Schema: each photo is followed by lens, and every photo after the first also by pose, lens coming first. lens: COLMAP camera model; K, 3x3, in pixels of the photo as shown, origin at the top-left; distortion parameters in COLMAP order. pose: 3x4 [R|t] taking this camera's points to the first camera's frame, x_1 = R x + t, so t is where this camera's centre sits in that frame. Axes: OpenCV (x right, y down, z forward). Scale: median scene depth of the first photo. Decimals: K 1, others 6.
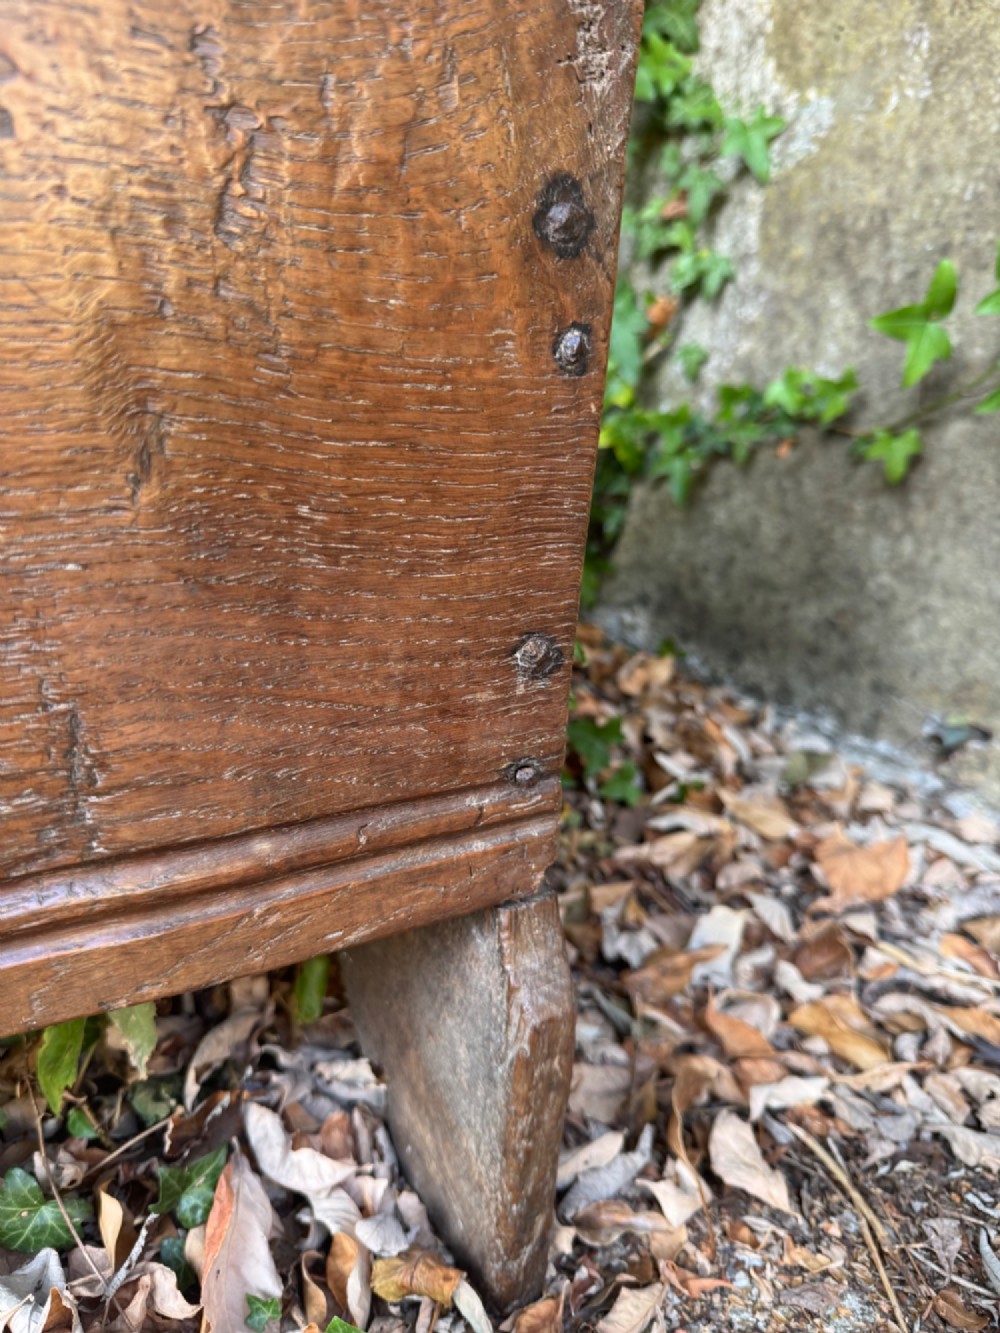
lens RADIAL K [[975.7, 0, 502.5], [0, 975.7, 675.1], [0, 0, 1]] dist [-0.006591, -0.011774]
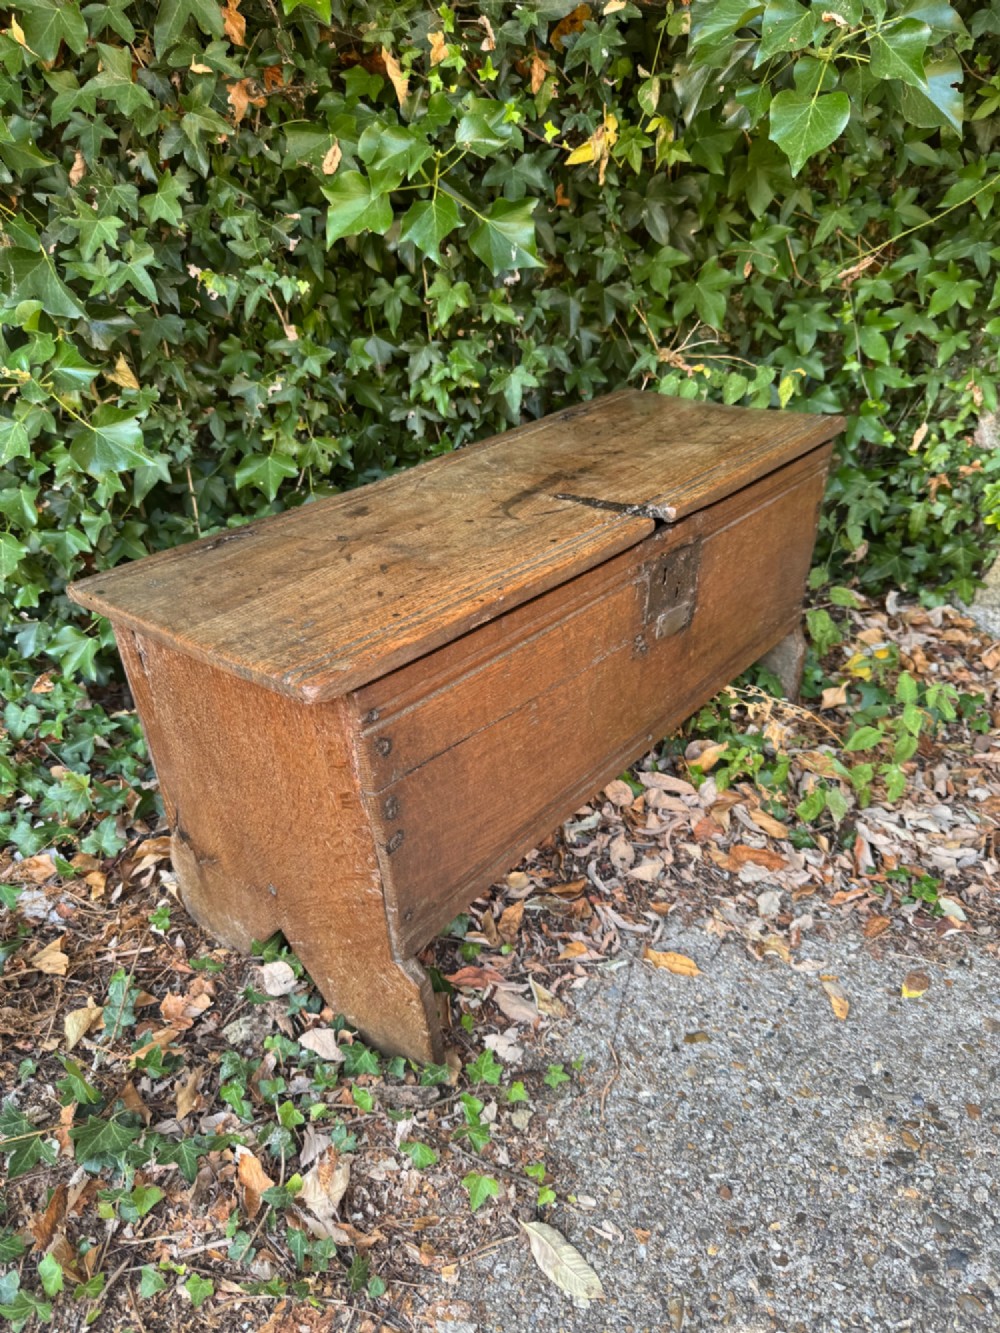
lens RADIAL K [[975.7, 0, 489.5], [0, 975.7, 663.5], [0, 0, 1]] dist [-0.006591, -0.011774]
pose [[0.947962, 0.106207, -0.300146, -0.421104], [-0.055534, 0.983427, 0.172591, -0.503813], [0.313502, -0.146942, 0.938150, -2.060776]]
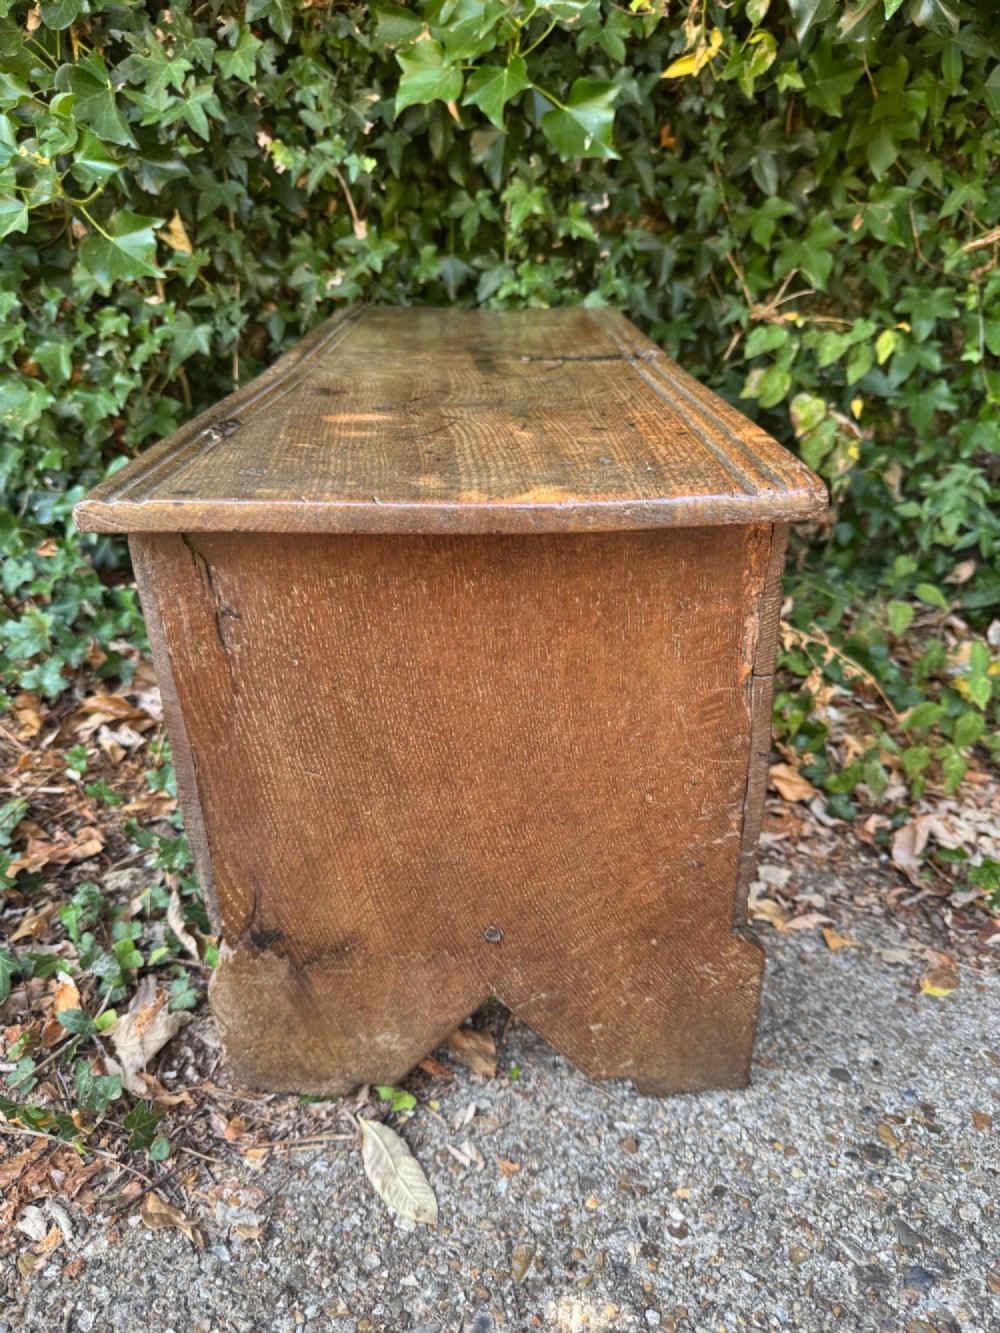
lens RADIAL K [[975.7, 0, 501.4], [0, 975.7, 672.9], [0, 0, 1]] dist [-0.006591, -0.011774]
pose [[0.883071, 0.204502, -0.422332, -0.140146], [-0.184819, 0.978866, 0.087542, 0.016442], [0.431309, 0.000749, 0.902204, -1.708204]]
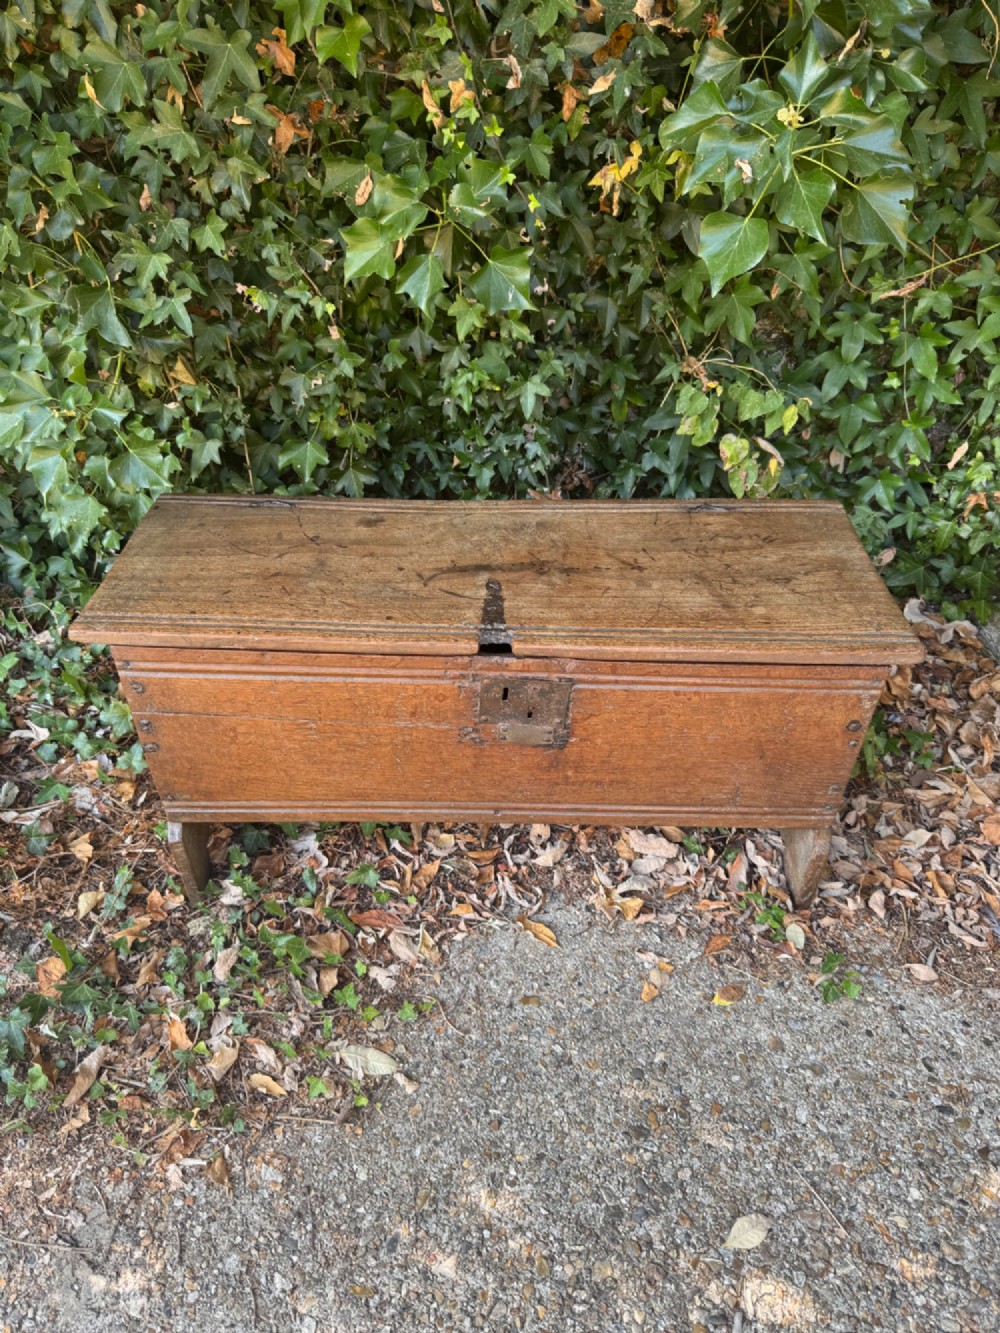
lens RADIAL K [[975.7, 0, 495.9], [0, 975.7, 666.6], [0, 0, 1]] dist [-0.006591, -0.011774]
pose [[0.848311, 0.295729, -0.439219, 0.317369], [-0.129568, 0.920217, 0.369340, -1.227658], [0.513402, -0.256406, 0.818947, -2.067438]]
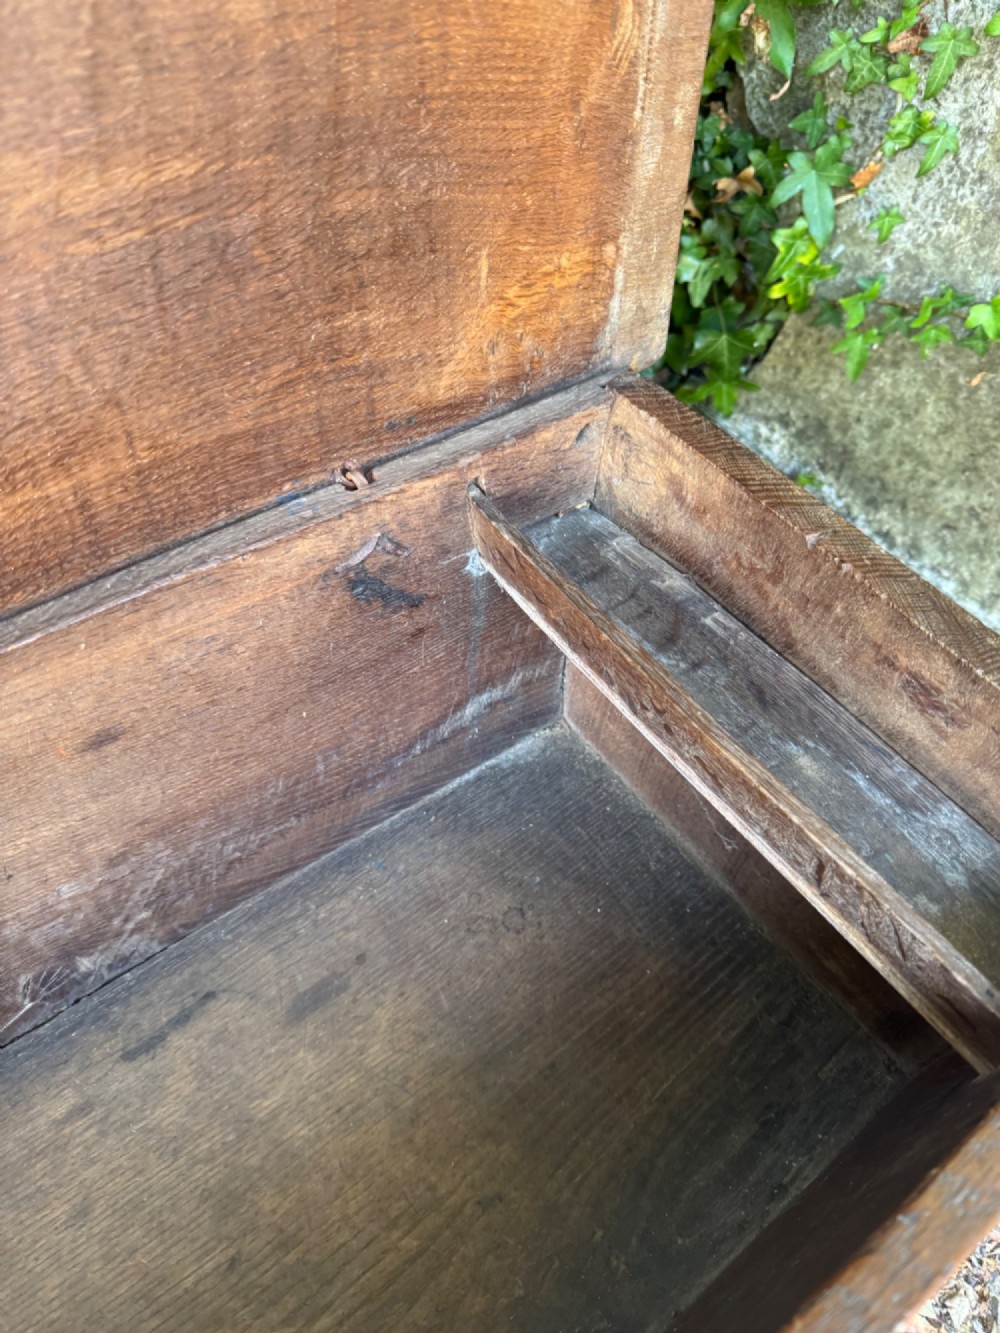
lens RADIAL K [[975.7, 0, 532.8], [0, 975.7, 654.4], [0, 0, 1]] dist [-0.006591, -0.011774]
pose [[0.992040, -0.071138, 0.103902, -0.560497], [0.004156, 0.843183, 0.537610, -0.963511], [-0.125853, -0.532899, 0.836768, 0.041646]]
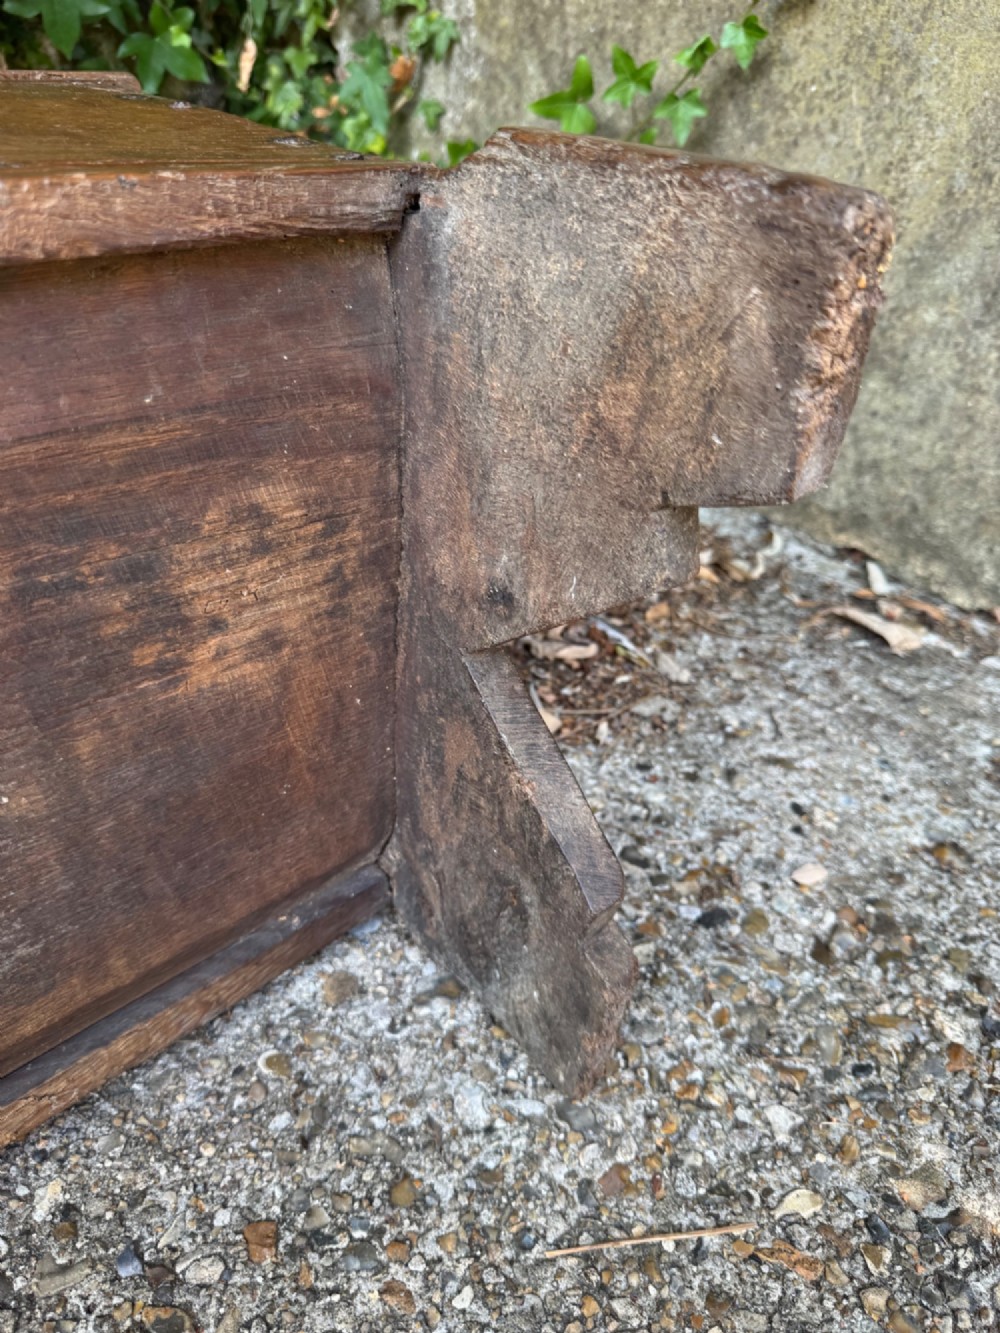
lens RADIAL K [[975.7, 0, 512.3], [0, 975.7, 669.0], [0, 0, 1]] dist [-0.006591, -0.011774]
pose [[0.988897, -0.075845, 0.127792, 0.175534], [0.038048, 0.960508, 0.275639, 0.014760], [-0.143651, -0.267716, 0.952729, -0.672118]]
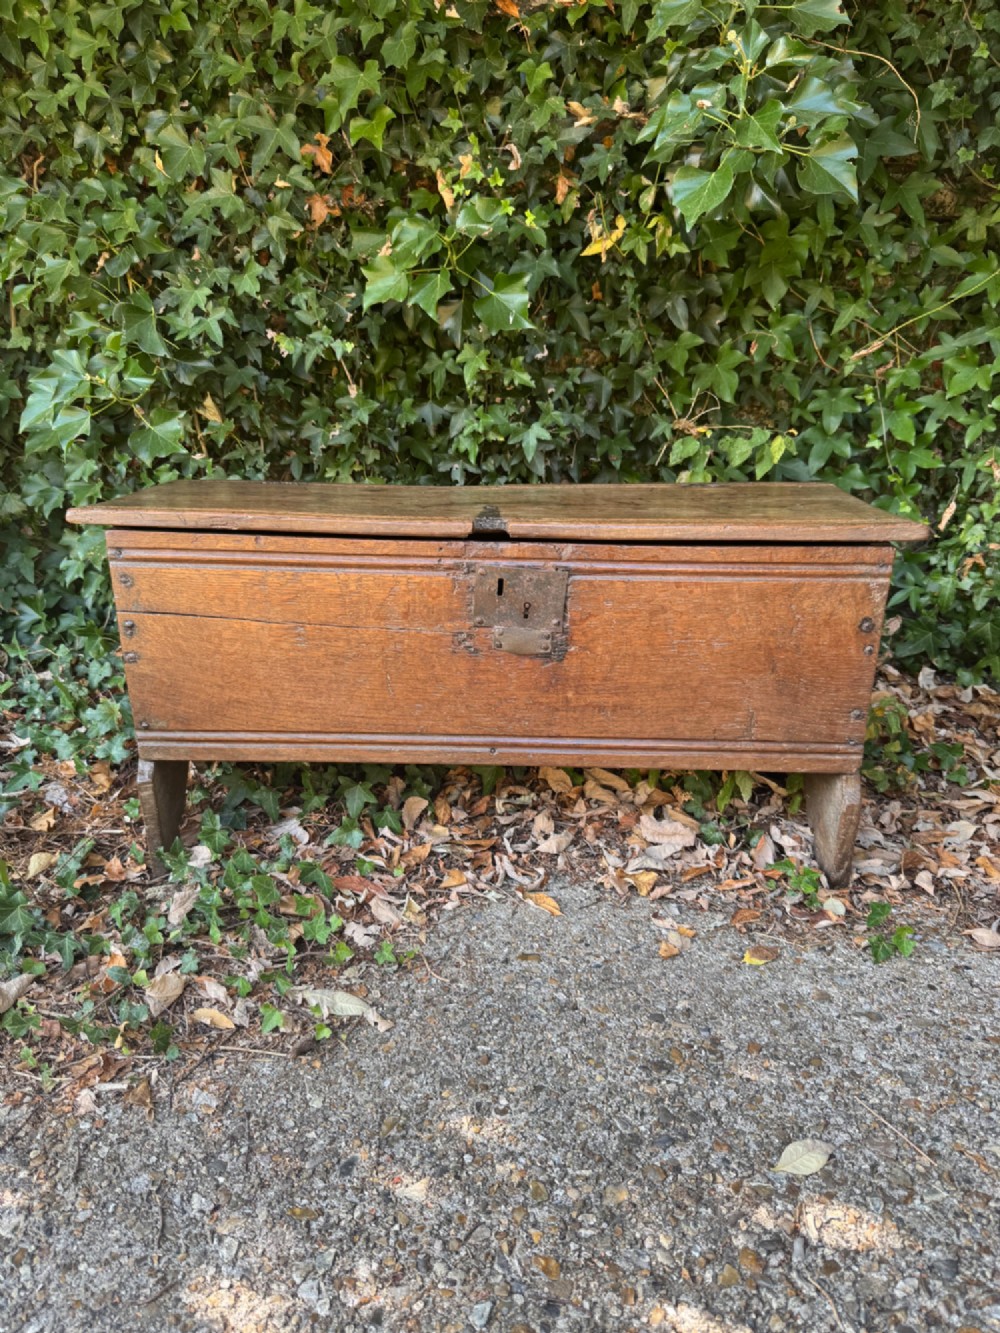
lens RADIAL K [[970.6, 0, 495.1], [0, 970.6, 663.7], [0, 0, 1]] dist [-0.002082, -0.016934]
pose [[0.836004, 0.127149, -0.533789, 0.572511], [-0.130939, 0.990907, 0.030962, -0.098148], [0.532872, 0.044010, 0.845051, -2.070384]]
